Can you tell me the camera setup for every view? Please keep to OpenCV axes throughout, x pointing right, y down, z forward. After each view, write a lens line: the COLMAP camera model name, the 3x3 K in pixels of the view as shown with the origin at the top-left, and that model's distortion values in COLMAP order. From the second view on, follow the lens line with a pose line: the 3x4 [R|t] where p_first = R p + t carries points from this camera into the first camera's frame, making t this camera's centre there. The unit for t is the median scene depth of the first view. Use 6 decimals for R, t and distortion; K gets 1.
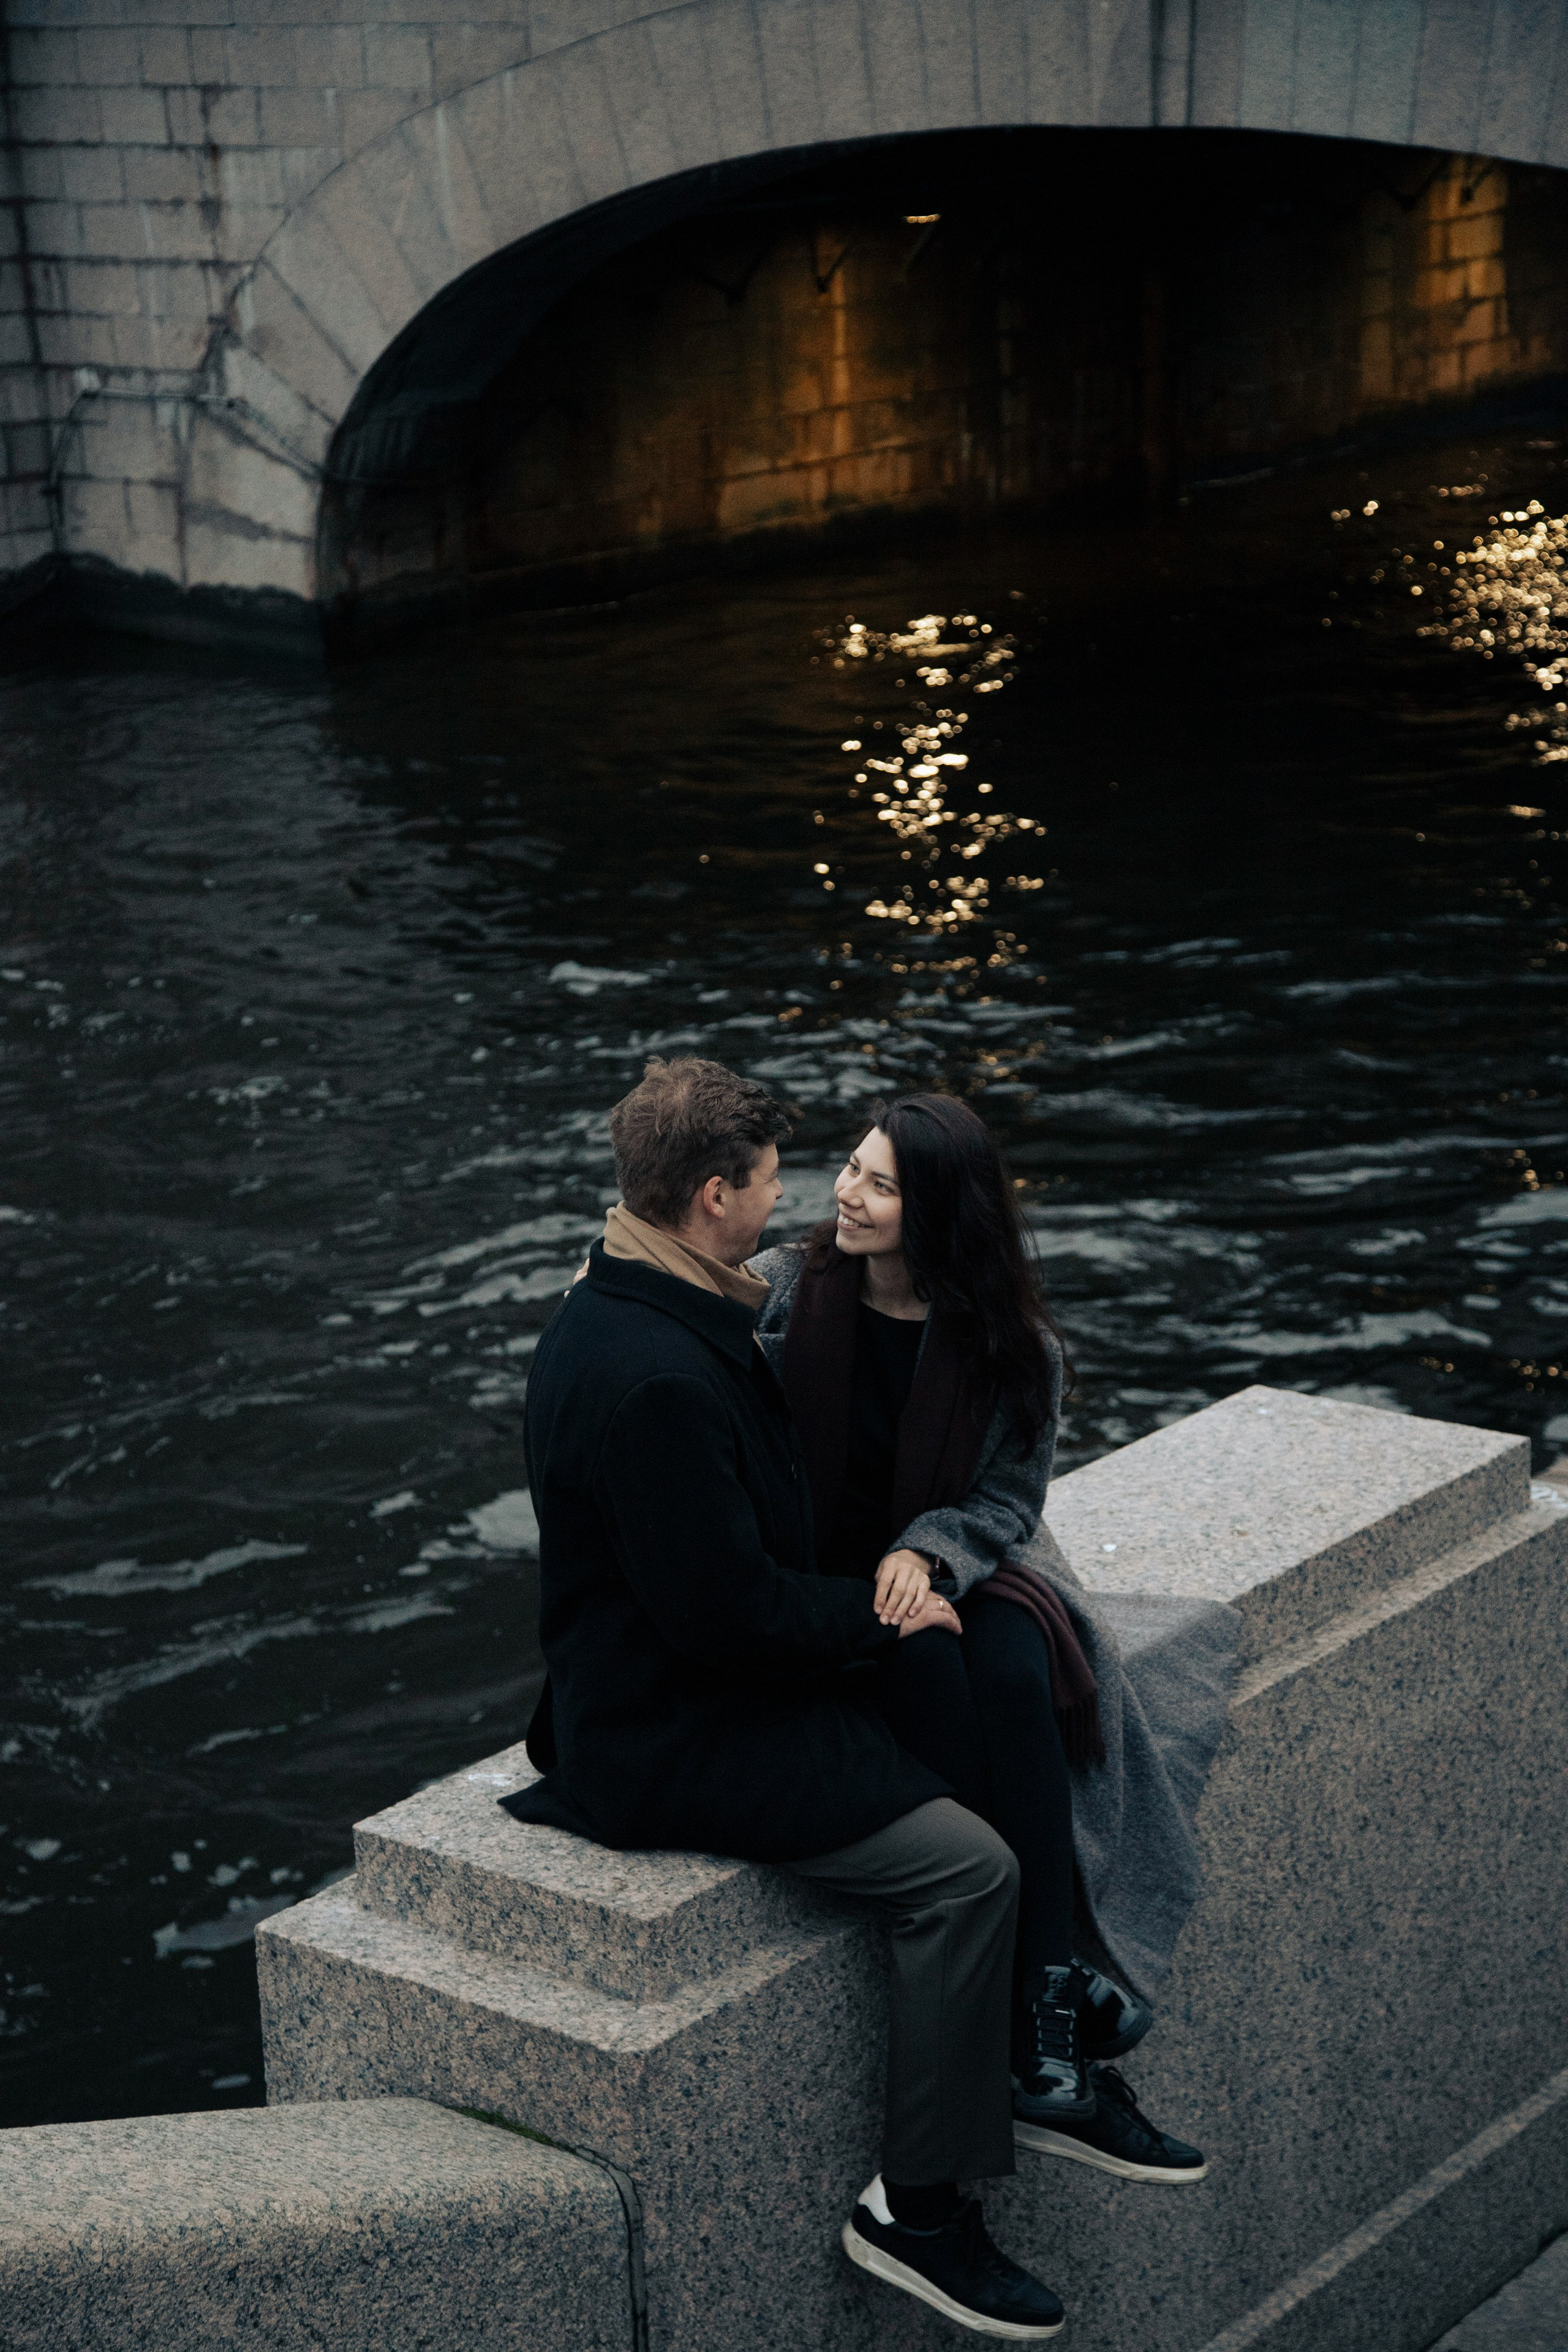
lens RADIAL K [[4735.9, 0, 767.7], [0, 4735.9, 1193.4], [0, 0, 1]] dist [0.383764, 0.000000]
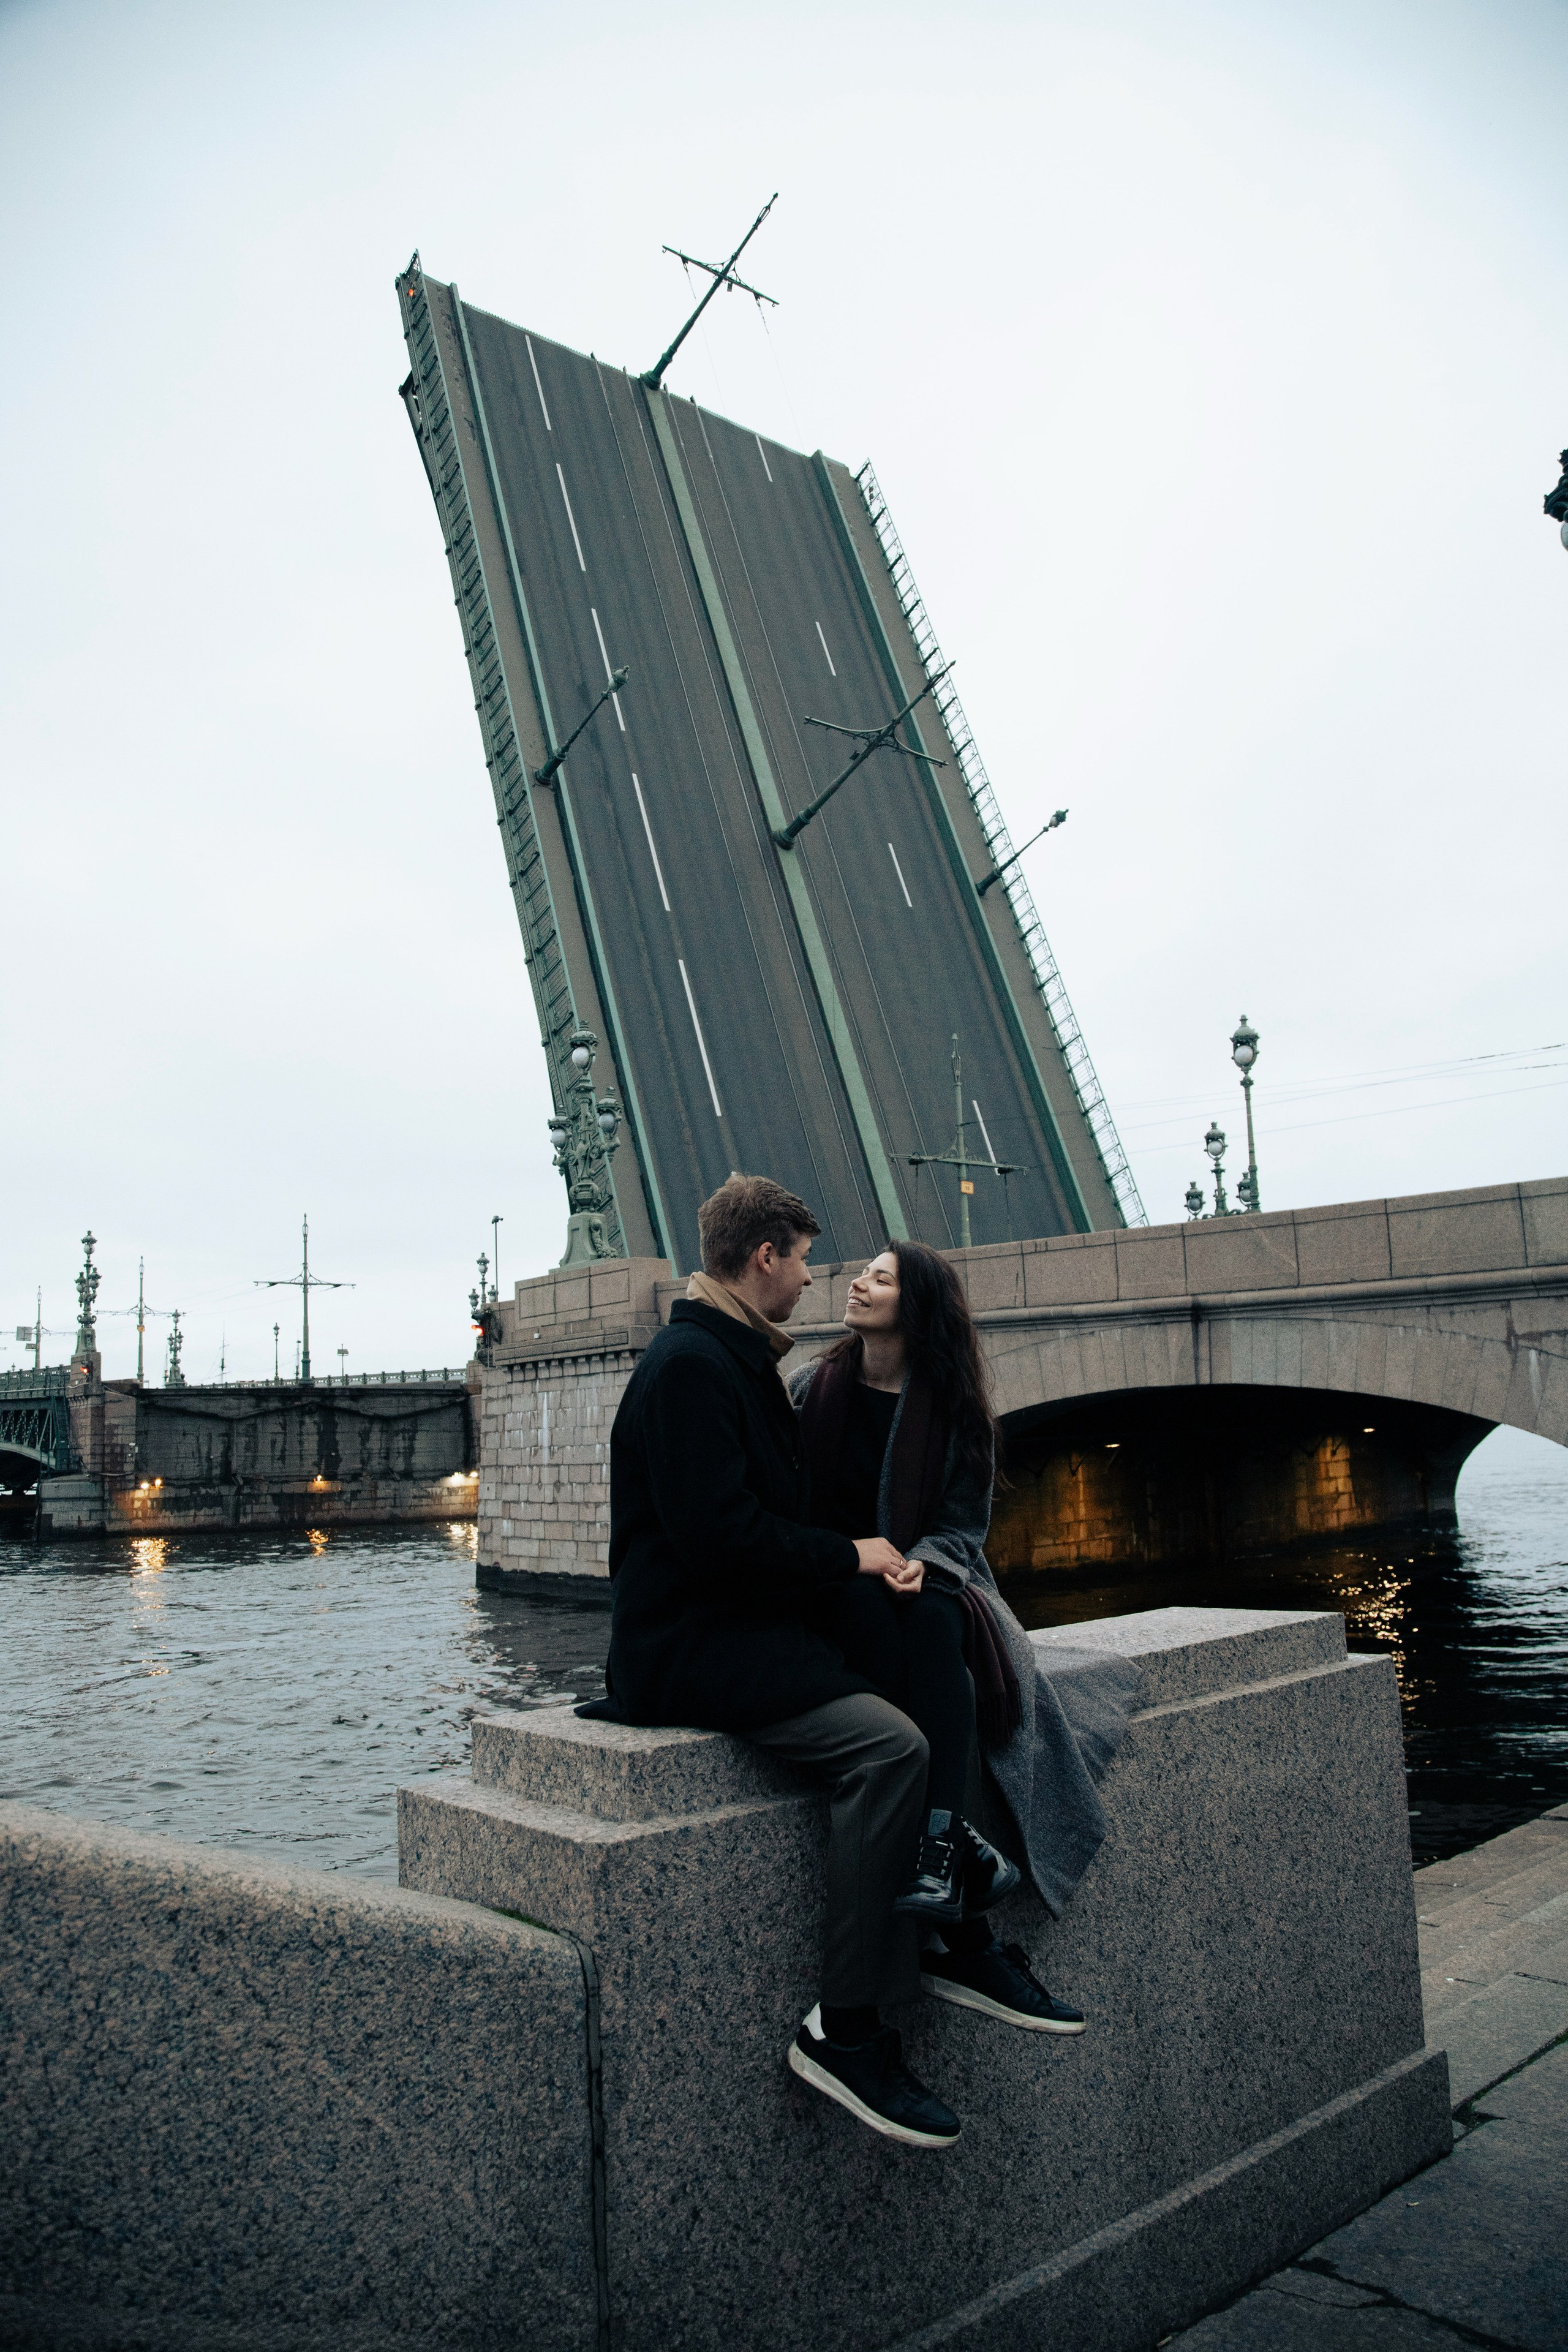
lens RADIAL K [[1631.9, 0, 785.4], [0, 1631.9, 1228.2], [0, 0, 1]] dist [-0.123523, 0.074601]
pose [[0.981011, -0.024505, -0.192397, 0.094212], [-0.059161, 0.906905, -0.417162, 0.183680], [0.184708, 0.420623, 0.888234, 0.508173]]
